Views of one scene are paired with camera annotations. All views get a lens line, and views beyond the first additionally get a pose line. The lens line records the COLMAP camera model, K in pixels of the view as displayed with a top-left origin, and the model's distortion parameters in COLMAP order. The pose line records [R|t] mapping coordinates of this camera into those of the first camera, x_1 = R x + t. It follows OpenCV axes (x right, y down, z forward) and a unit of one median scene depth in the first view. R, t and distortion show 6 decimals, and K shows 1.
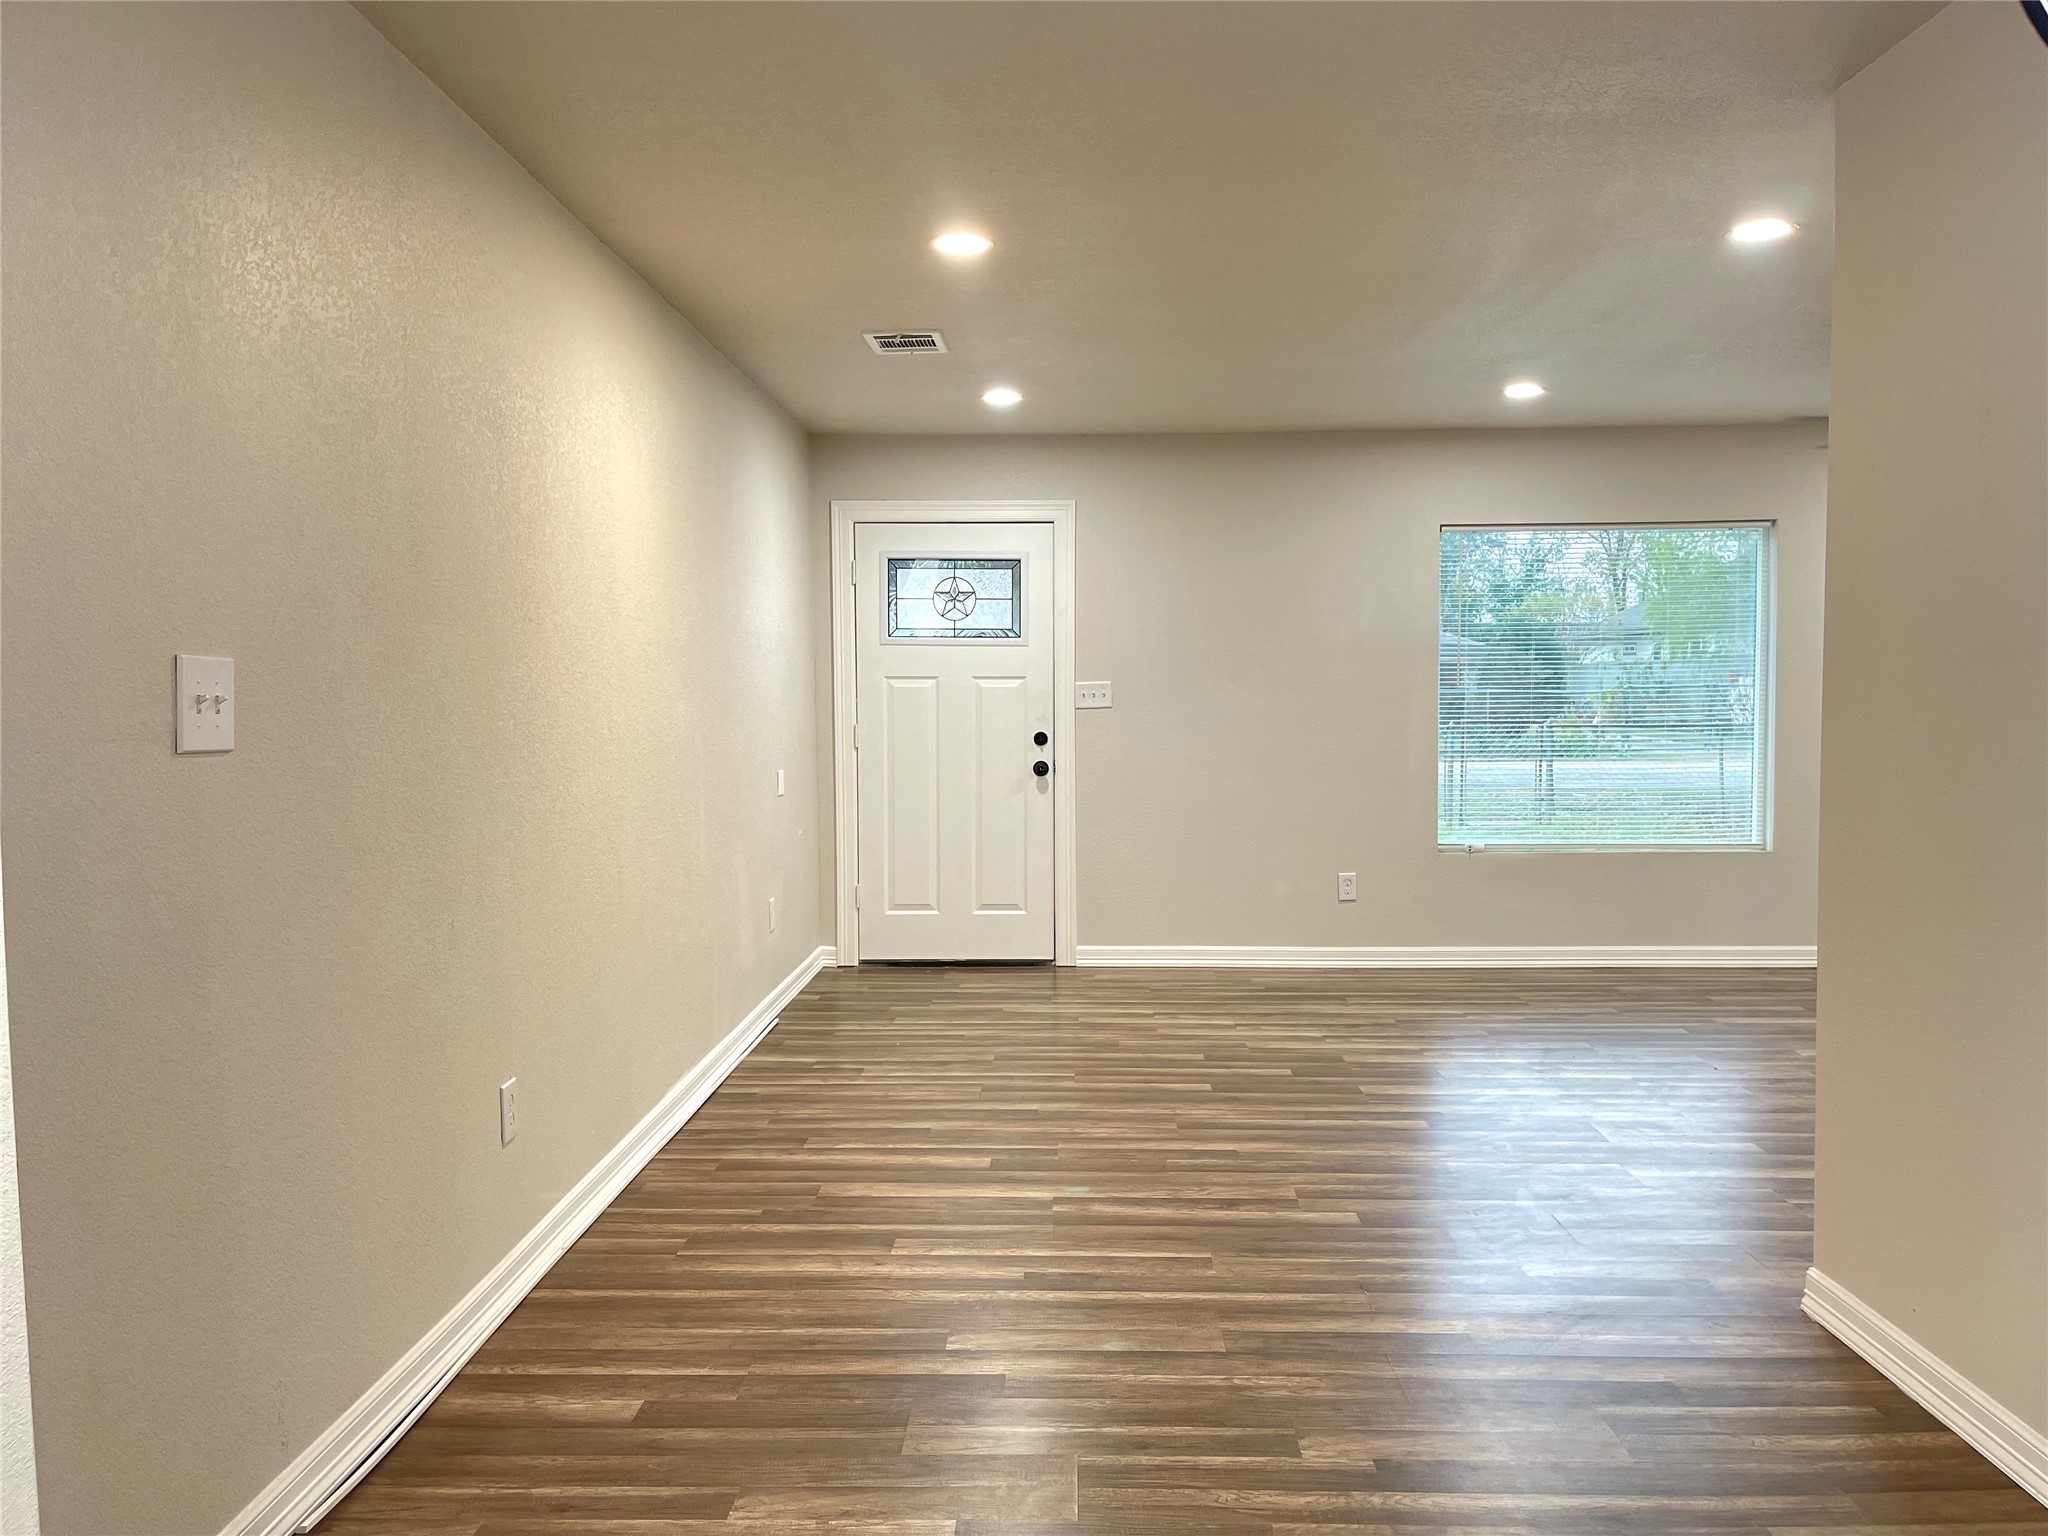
lens RADIAL K [[1546.6, 0, 1024.1], [0, 1546.6, 766.2], [0, 0, 1]] dist [0.007540, 0.002055]
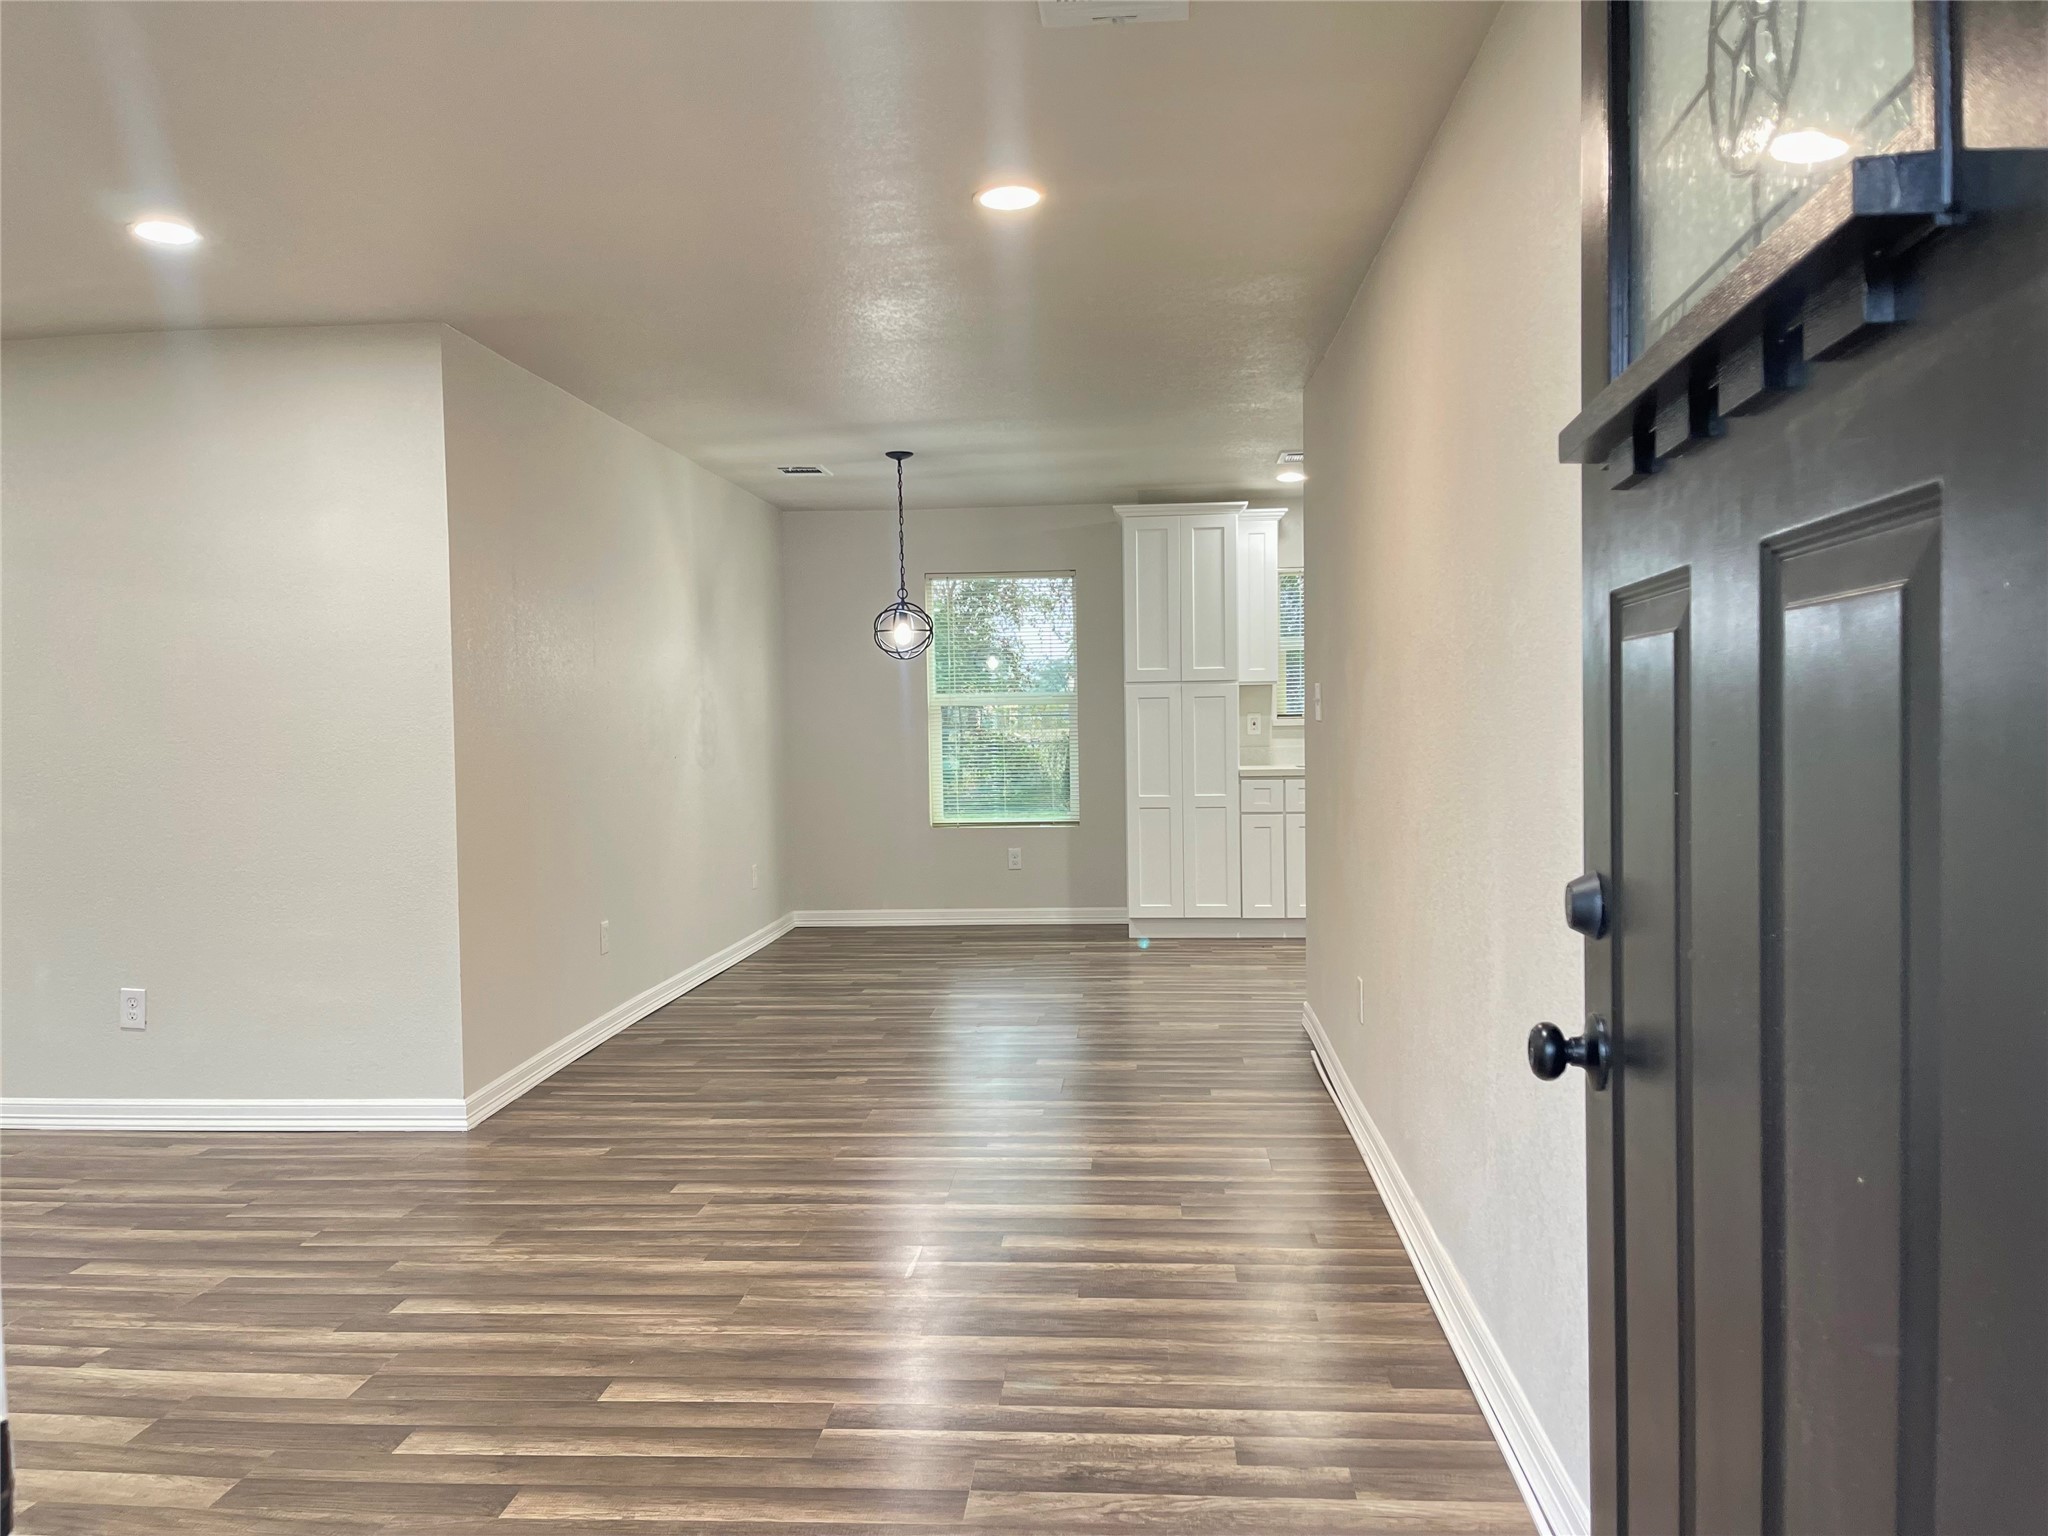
lens RADIAL K [[1546.6, 0, 1023.9], [0, 1546.6, 768.7], [0, 0, 1]] dist [0.007540, 0.002055]
pose [[-0.998602, 0.021952, 0.048090, -0.085297], [0.026191, 0.995654, 0.089371, -0.089286], [-0.045920, 0.090506, -0.994837, 1.925566]]
